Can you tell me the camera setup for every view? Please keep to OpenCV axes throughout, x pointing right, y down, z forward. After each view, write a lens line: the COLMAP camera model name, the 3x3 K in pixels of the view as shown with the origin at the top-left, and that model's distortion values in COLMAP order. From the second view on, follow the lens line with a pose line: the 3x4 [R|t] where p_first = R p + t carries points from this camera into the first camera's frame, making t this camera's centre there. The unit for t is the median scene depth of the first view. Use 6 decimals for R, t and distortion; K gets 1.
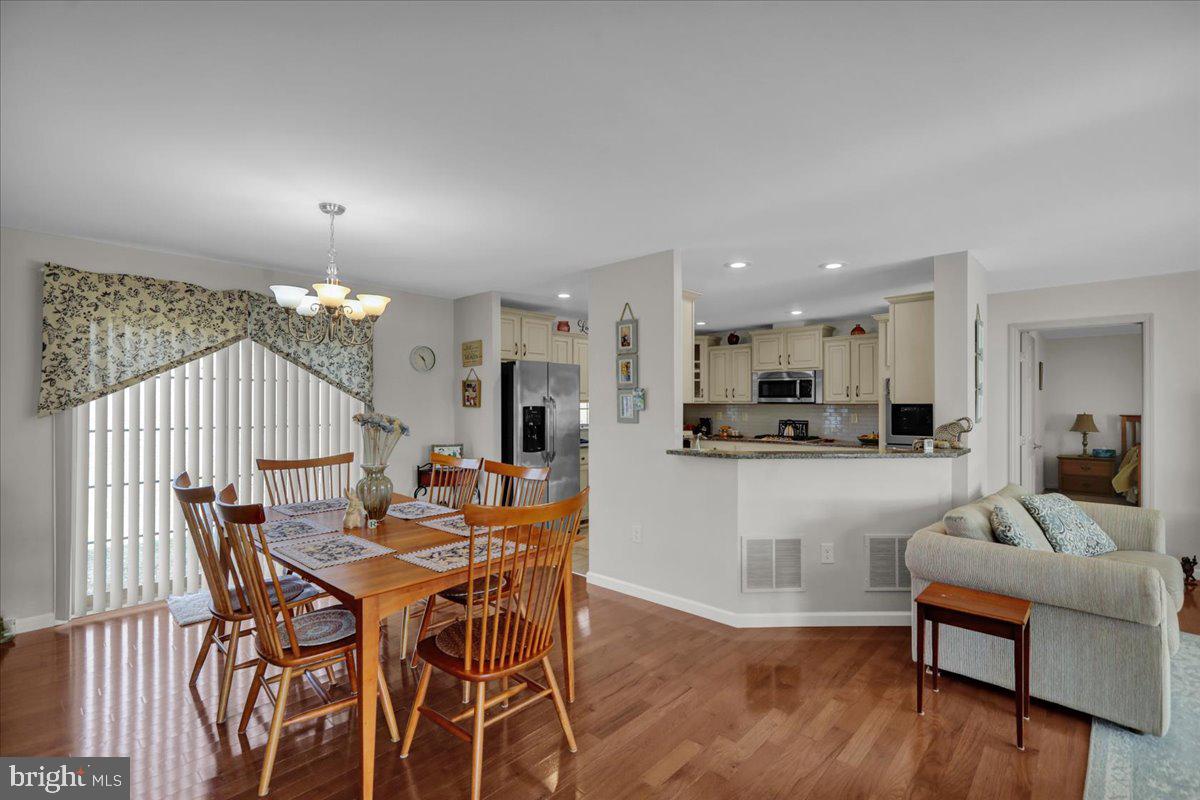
lens RADIAL K [[556.1, 0, 608.6], [0, 556.1, 403.5], [0, 0, 1]] dist [0.000179, 0.000600]
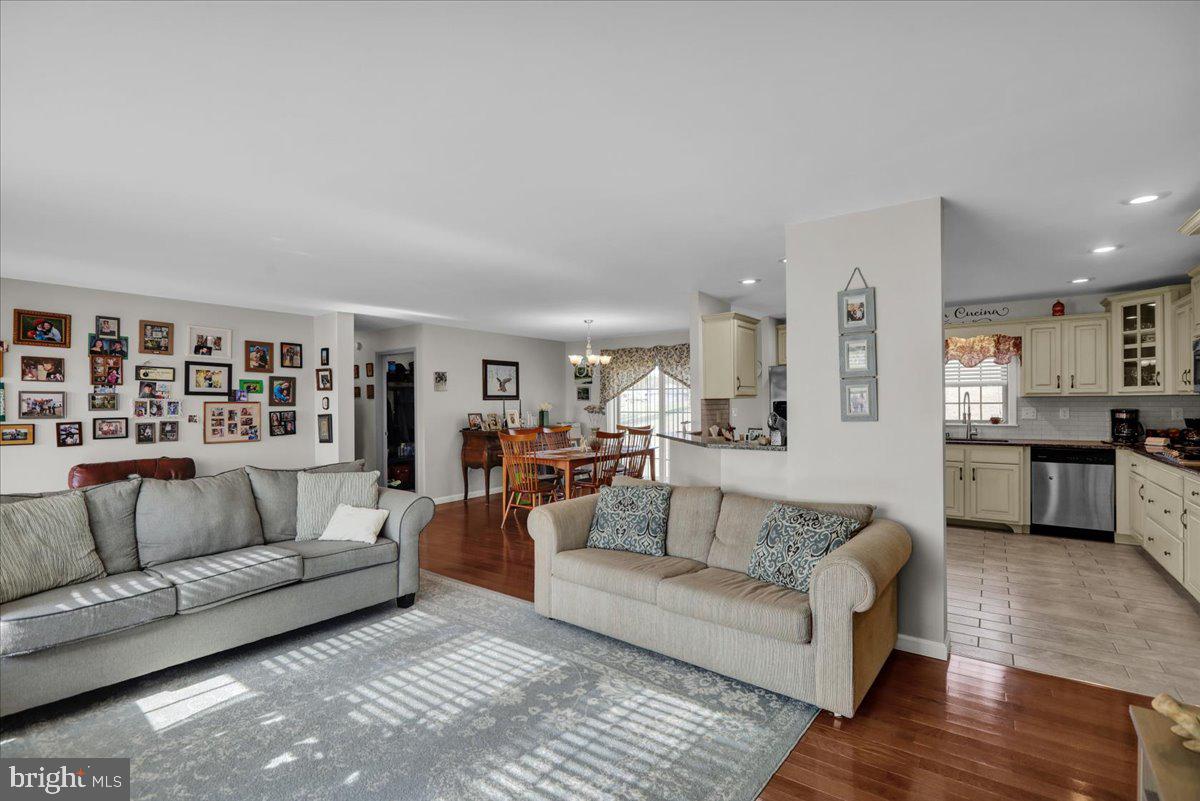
lens RADIAL K [[556.1, 0, 595.5], [0, 556.1, 405.2], [0, 0, 1]] dist [0.000179, 0.000600]
pose [[0.110714, 0.003474, -0.993846, 0.846678], [0.009318, 0.999946, 0.004534, 0.003150], [0.993809, -0.009763, 0.110676, 0.335230]]
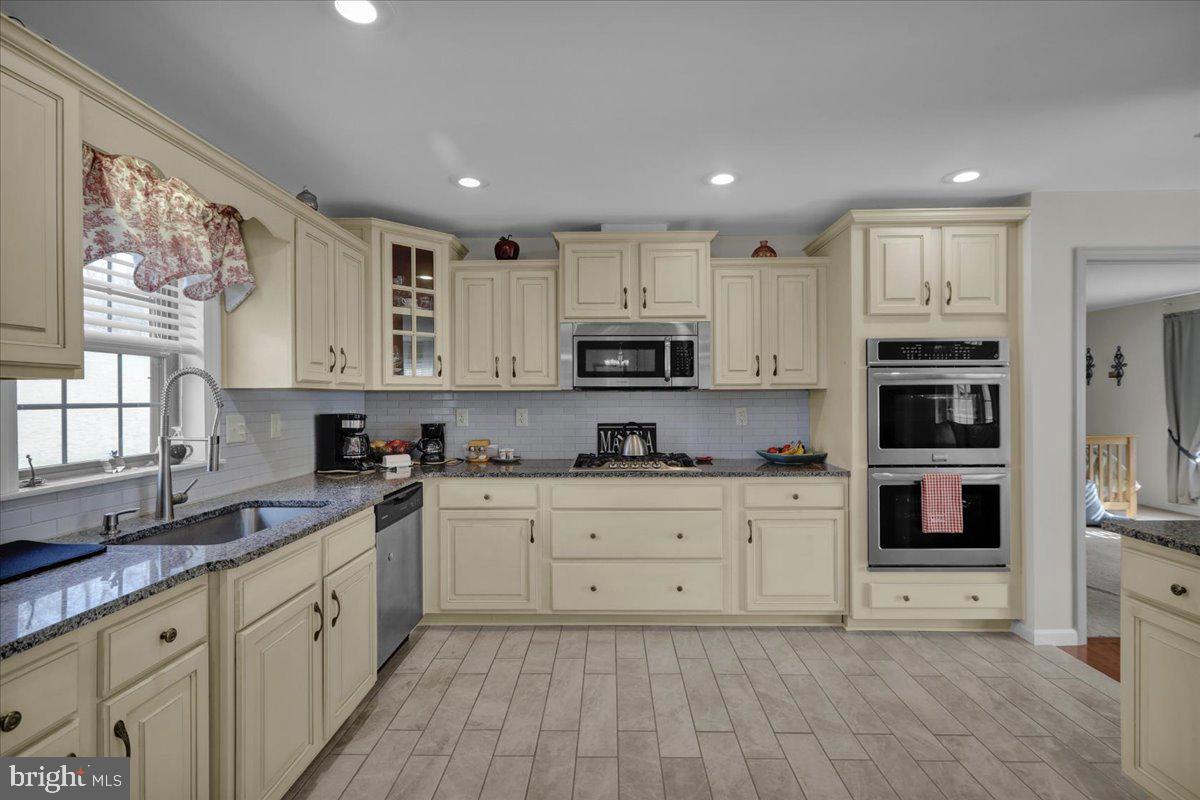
lens RADIAL K [[556.1, 0, 599.6], [0, 556.1, 396.3], [0, 0, 1]] dist [0.000179, 0.000600]
pose [[0.755748, -0.002986, 0.654856, -0.021924], [0.004875, 0.999988, -0.001066, 0.006715], [-0.654845, 0.003998, 0.755753, 0.689073]]
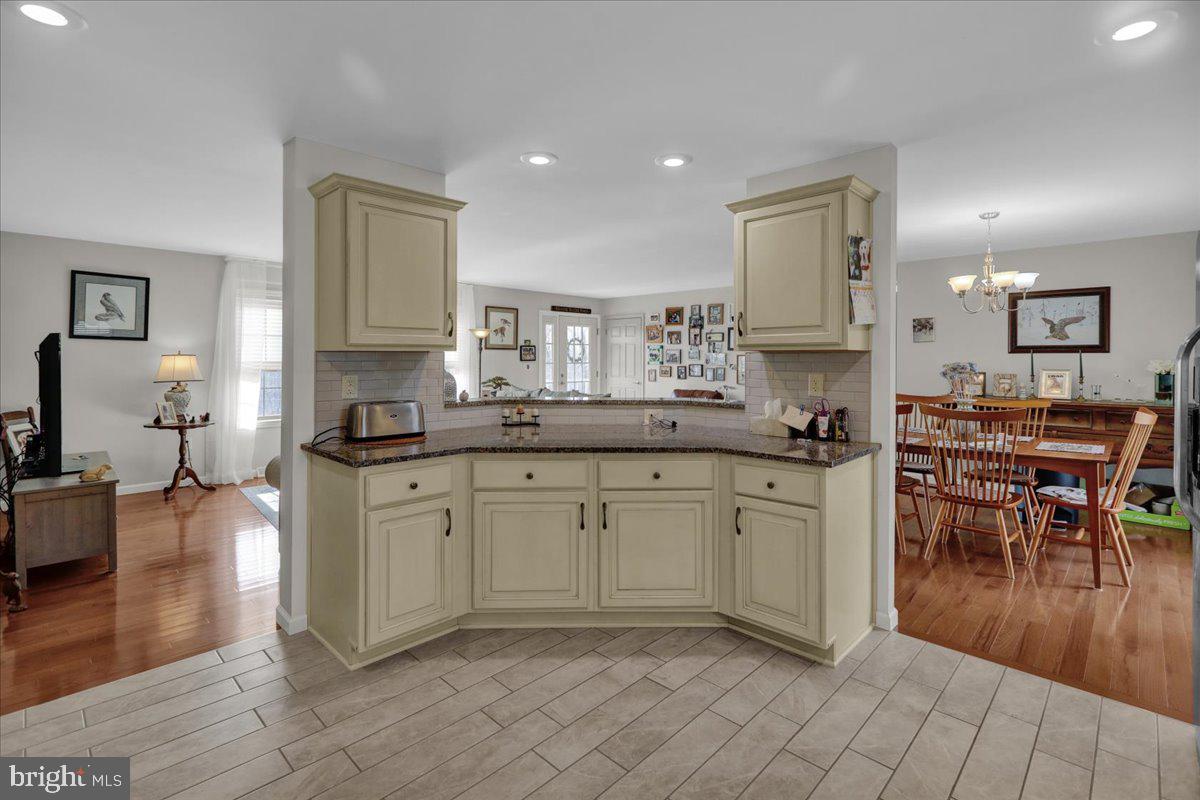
lens RADIAL K [[556.1, 0, 604.2], [0, 556.1, 355.6], [0, 0, 1]] dist [0.000179, 0.000600]
pose [[-0.999365, -0.003347, 0.035480, 0.178981], [-0.003544, 0.999979, -0.005494, 0.005469], [-0.035461, -0.005616, -0.999355, 1.070321]]
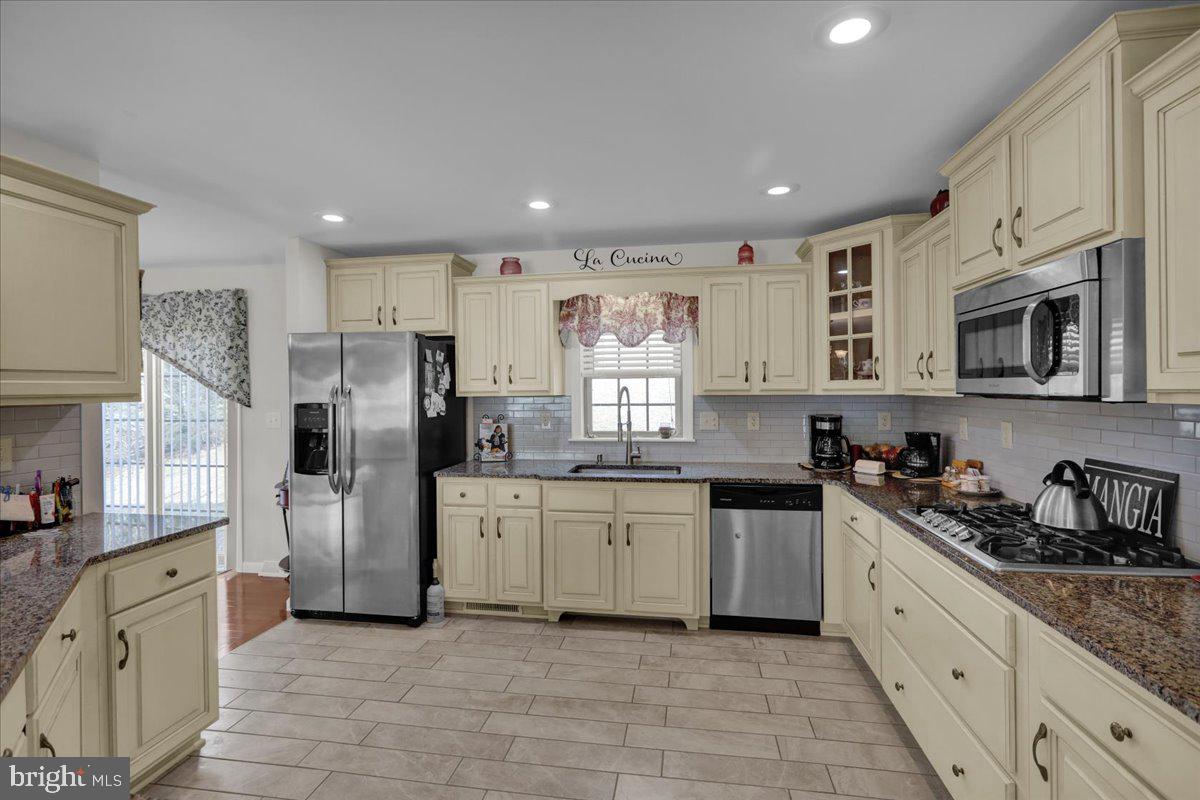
lens RADIAL K [[556.1, 0, 604.0], [0, 556.1, 394.4], [0, 0, 1]] dist [0.000179, 0.000600]
pose [[0.542468, 0.003038, -0.840071, 0.454158], [0.008773, 0.999918, 0.009280, -0.006692], [0.840031, -0.012404, 0.542397, 0.728966]]
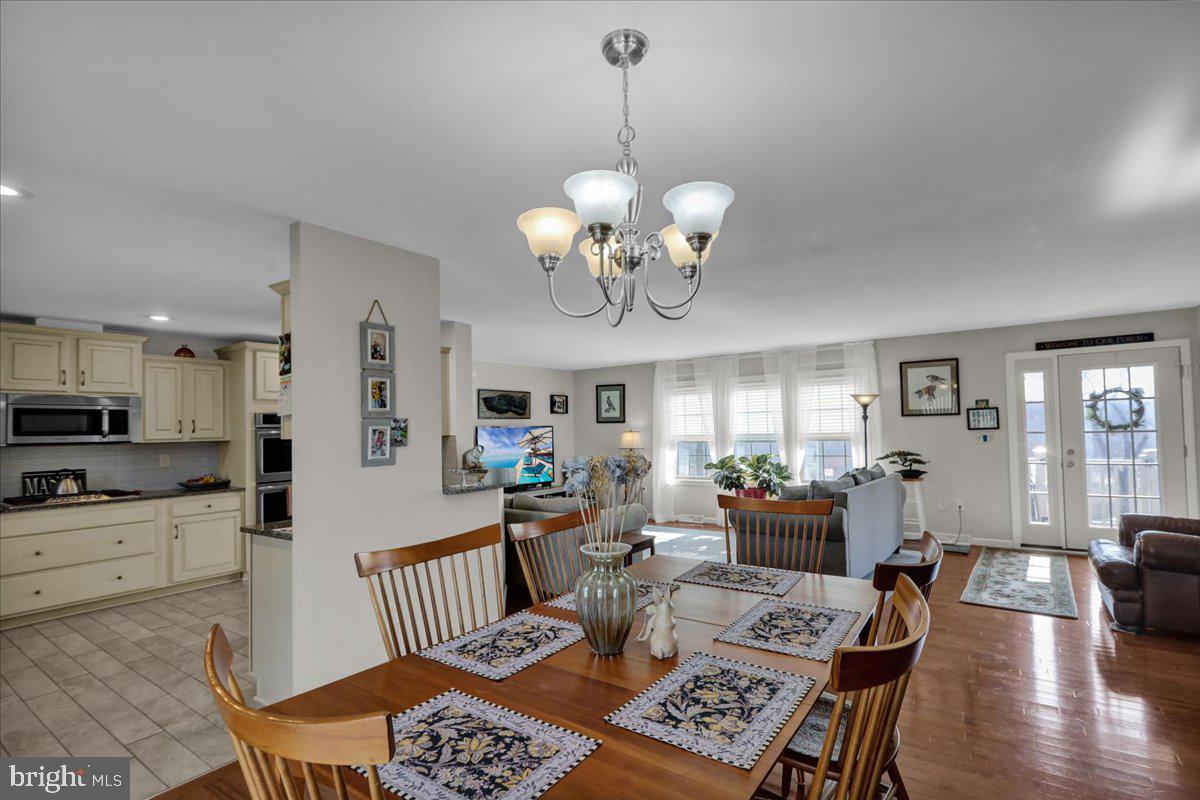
lens RADIAL K [[556.1, 0, 610.1], [0, 556.1, 416.8], [0, 0, 1]] dist [0.000179, 0.000600]
pose [[-0.130253, 0.025974, 0.991140, -0.437075], [0.022732, 0.999472, -0.023205, -0.002902], [-0.991220, 0.019508, -0.130775, 0.479286]]
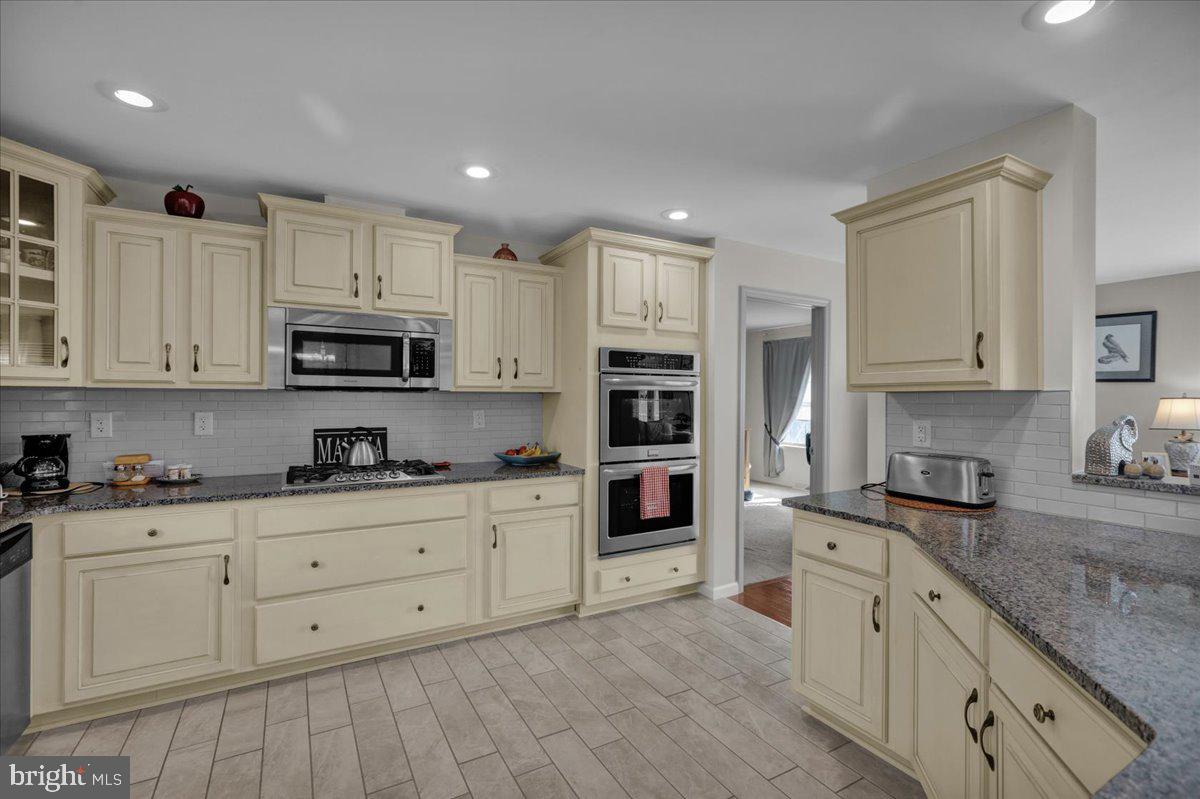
lens RADIAL K [[546.0, 0, 600.9], [0, 546.0, 396.0], [0, 0, 1]] dist [-0.002380, 0.002013]
pose [[0.312719, 0.003201, 0.949840, -0.022119], [-0.005028, 0.999986, -0.001714, 0.004729], [-0.949832, -0.004240, 0.312731, 0.735413]]
